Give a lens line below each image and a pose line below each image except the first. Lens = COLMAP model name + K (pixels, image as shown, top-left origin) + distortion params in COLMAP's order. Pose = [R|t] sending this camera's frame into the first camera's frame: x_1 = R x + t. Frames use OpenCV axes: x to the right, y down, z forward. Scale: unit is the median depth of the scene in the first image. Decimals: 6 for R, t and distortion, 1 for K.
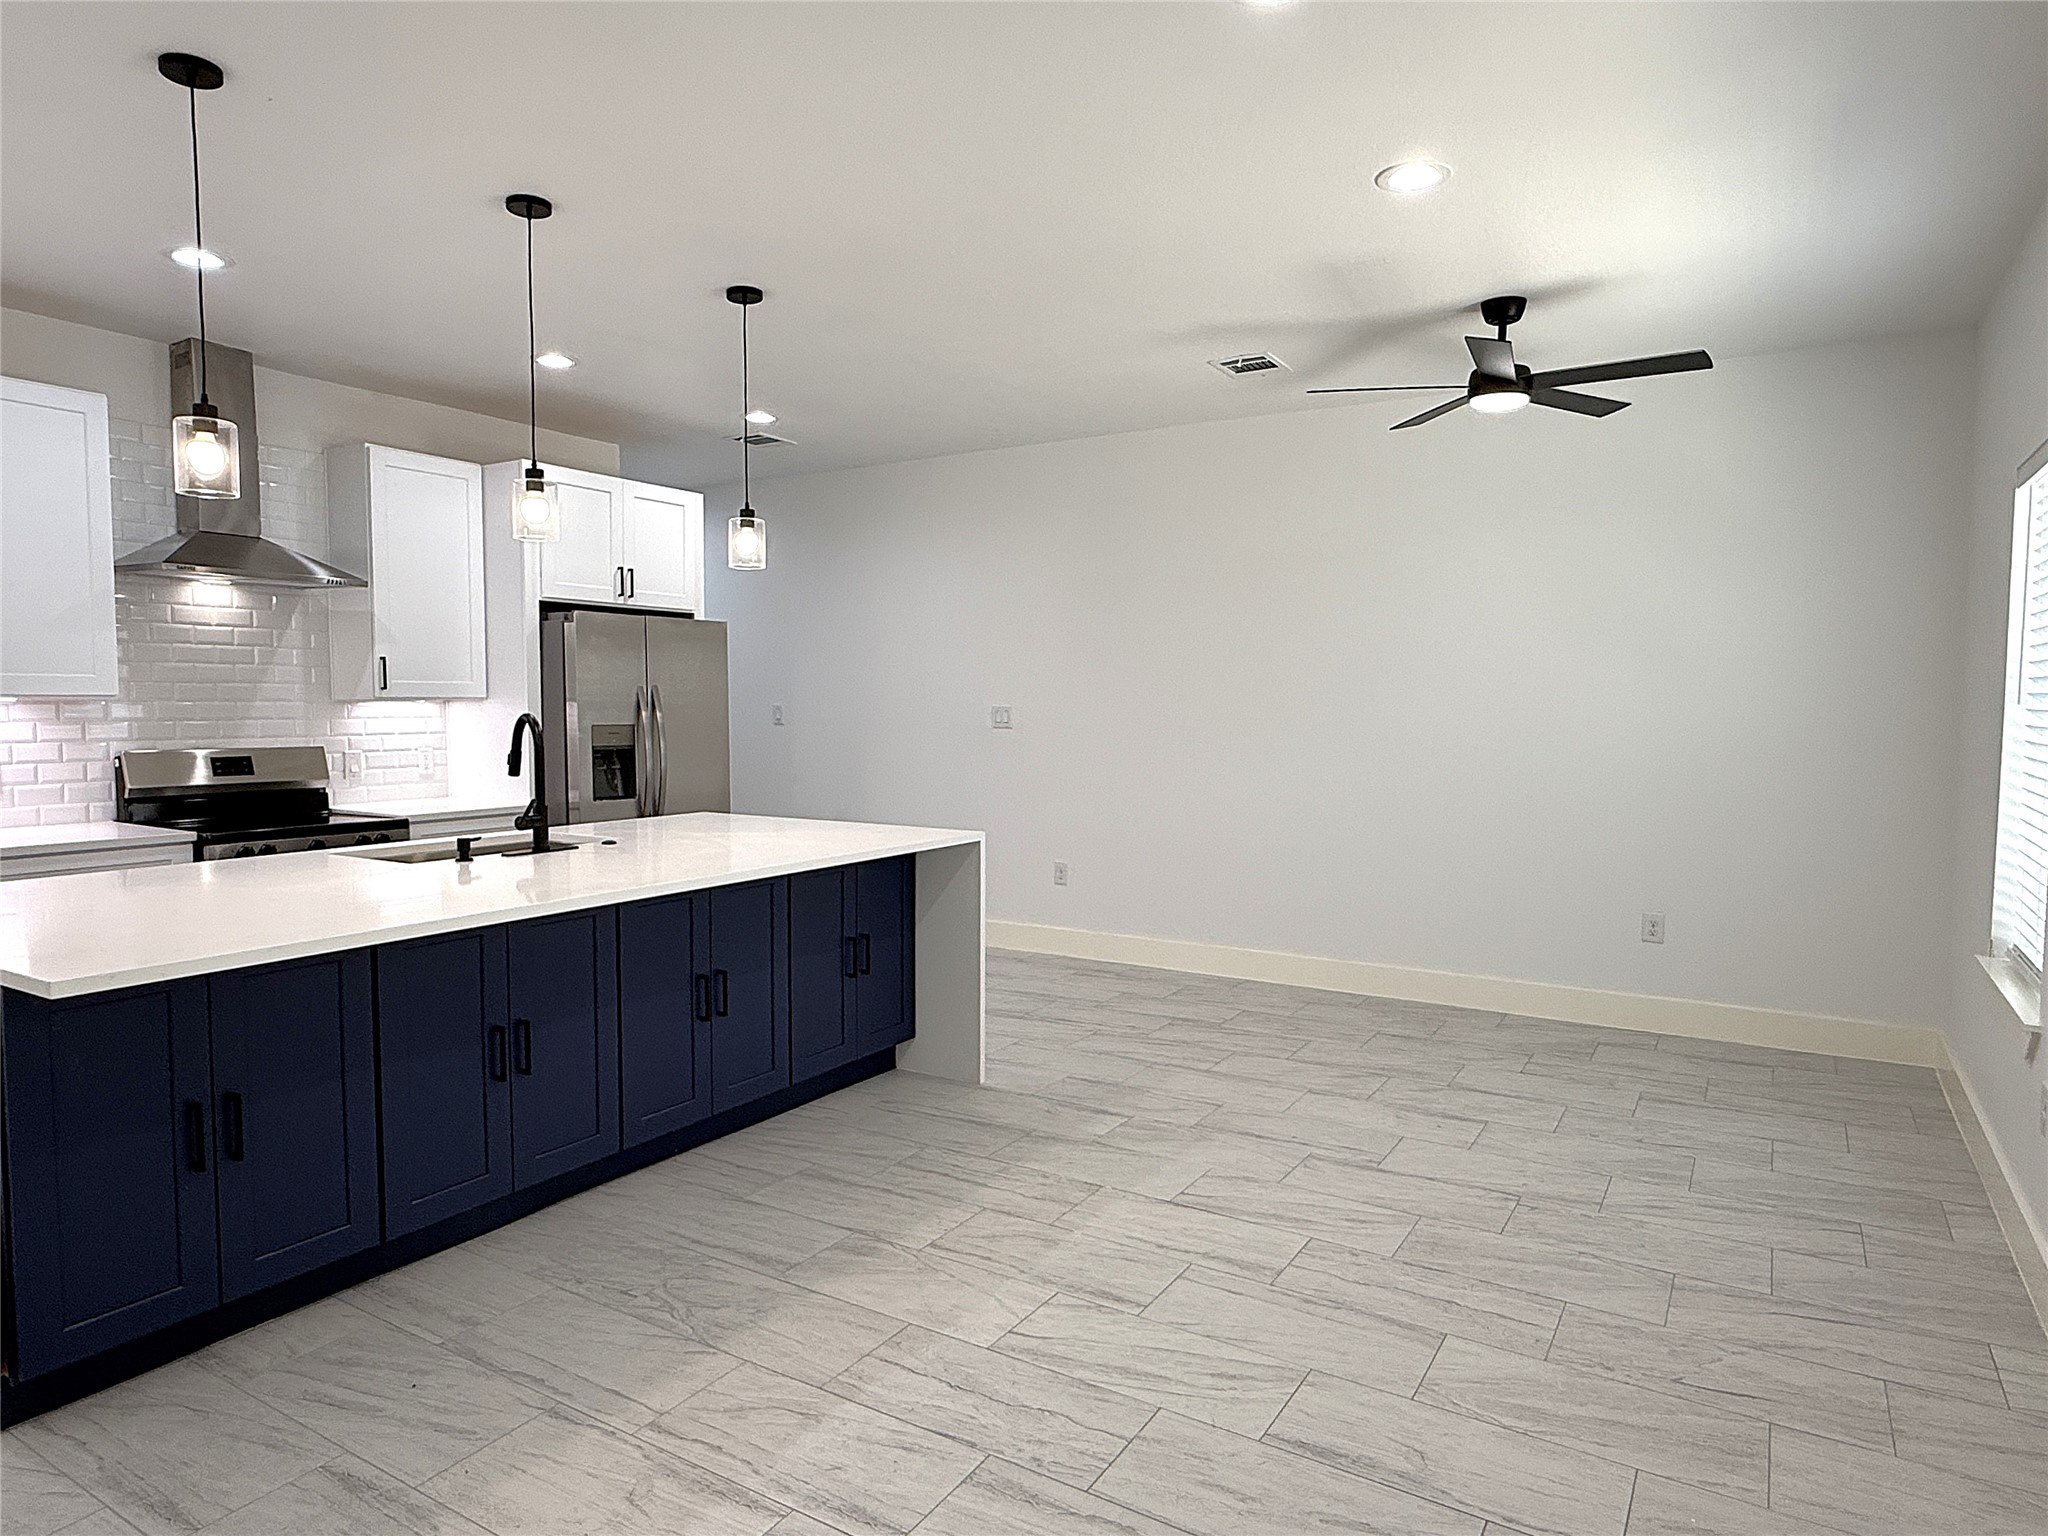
lens RADIAL K [[1246.4, 0, 974.8], [0, 1246.4, 767.8], [0, 0, 1]] dist [0.033831, -0.000986]
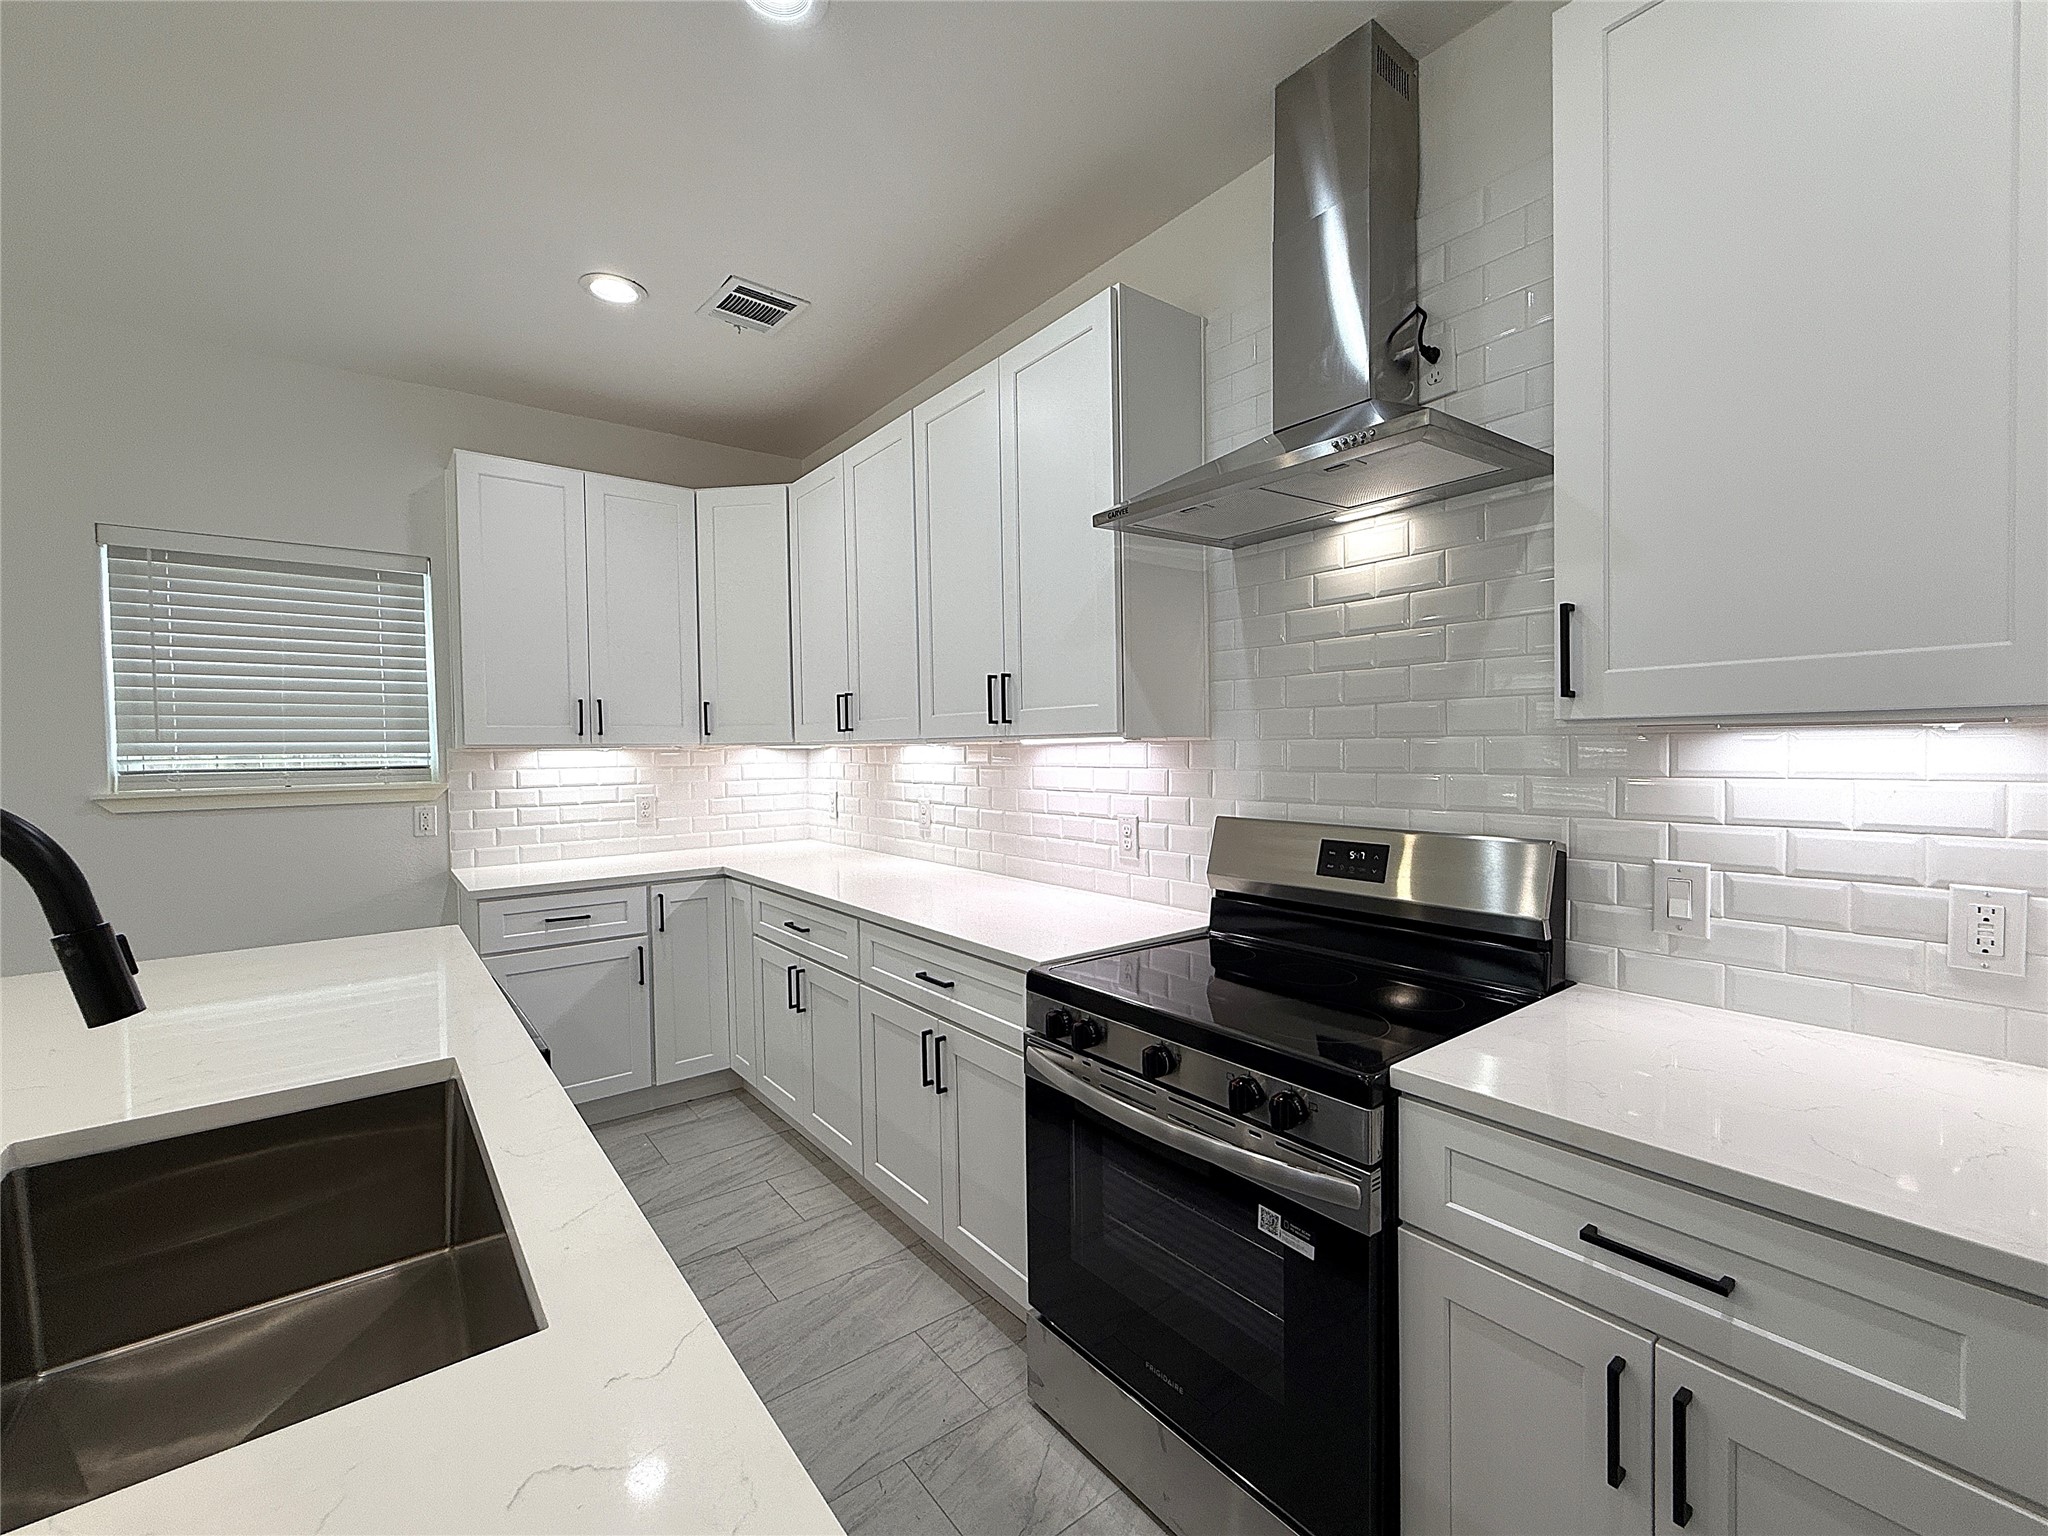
lens RADIAL K [[868.1, 0, 1025.3], [0, 868.1, 769.4], [0, 0, 1]] dist [0.000587, -0.000221]
pose [[-0.323260, 0.026511, -0.945939, -0.213755], [-0.041165, 0.998267, 0.042045, -0.051560], [0.945414, 0.052530, -0.321609, 1.040706]]
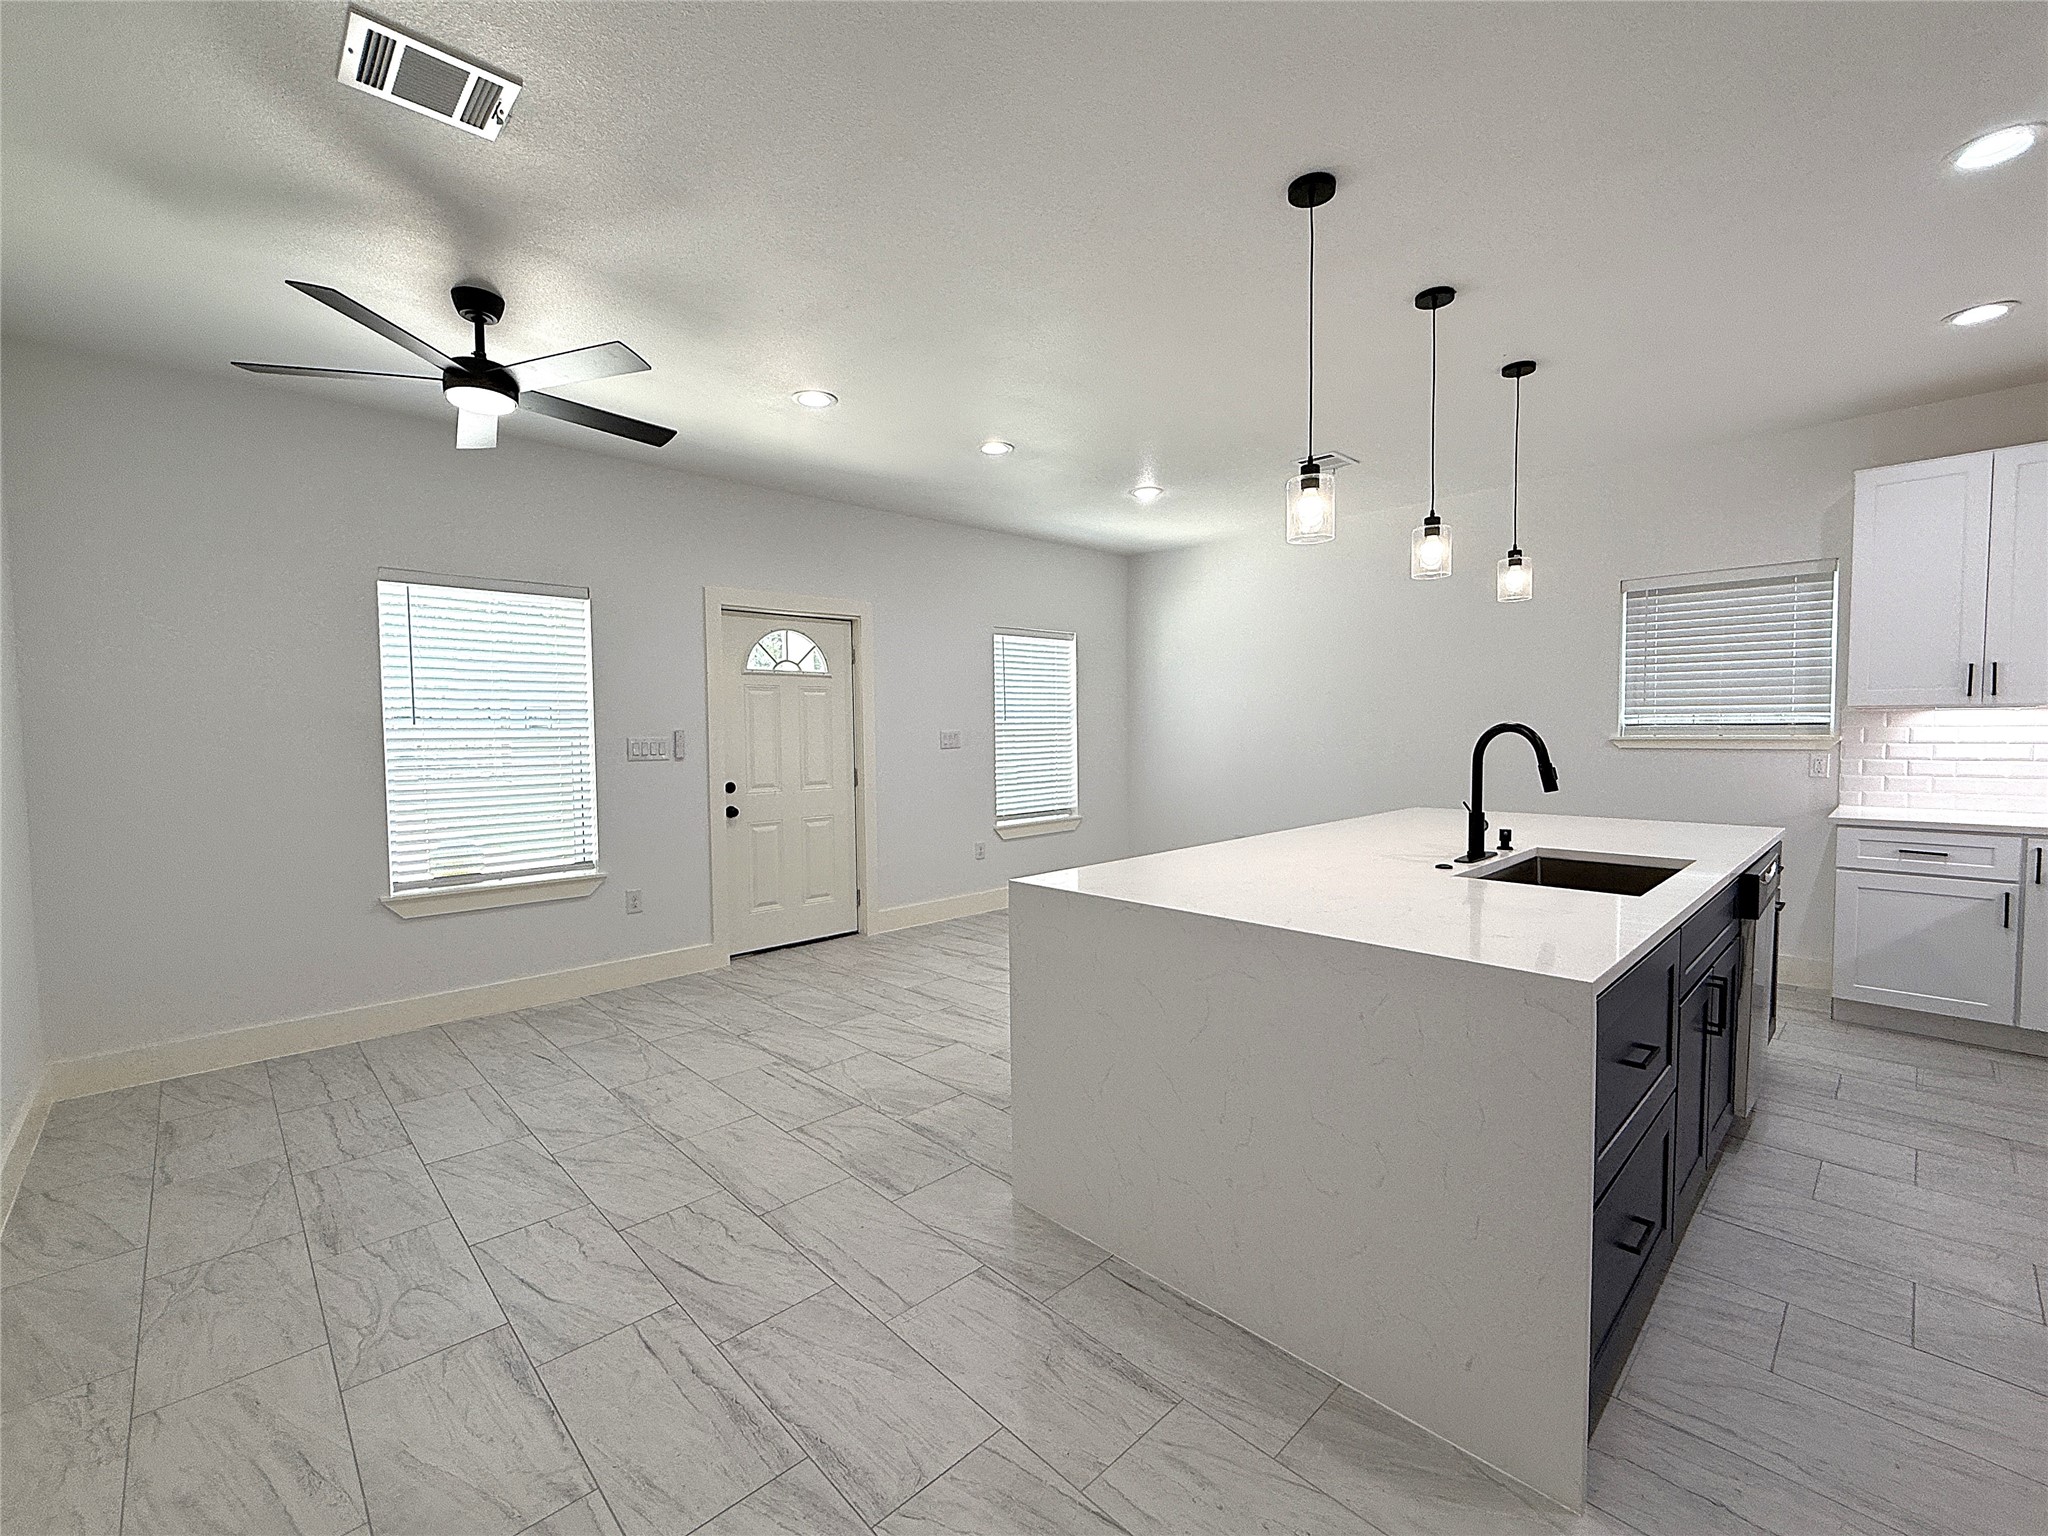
lens RADIAL K [[868.1, 0, 1025.3], [0, 868.1, 769.4], [0, 0, 1]] dist [0.000587, -0.000221]
pose [[-0.975611, -0.002031, 0.219499, -0.112559], [0.021923, 0.994056, 0.106640, -0.070623], [-0.218411, 0.108852, -0.969767, 1.410340]]
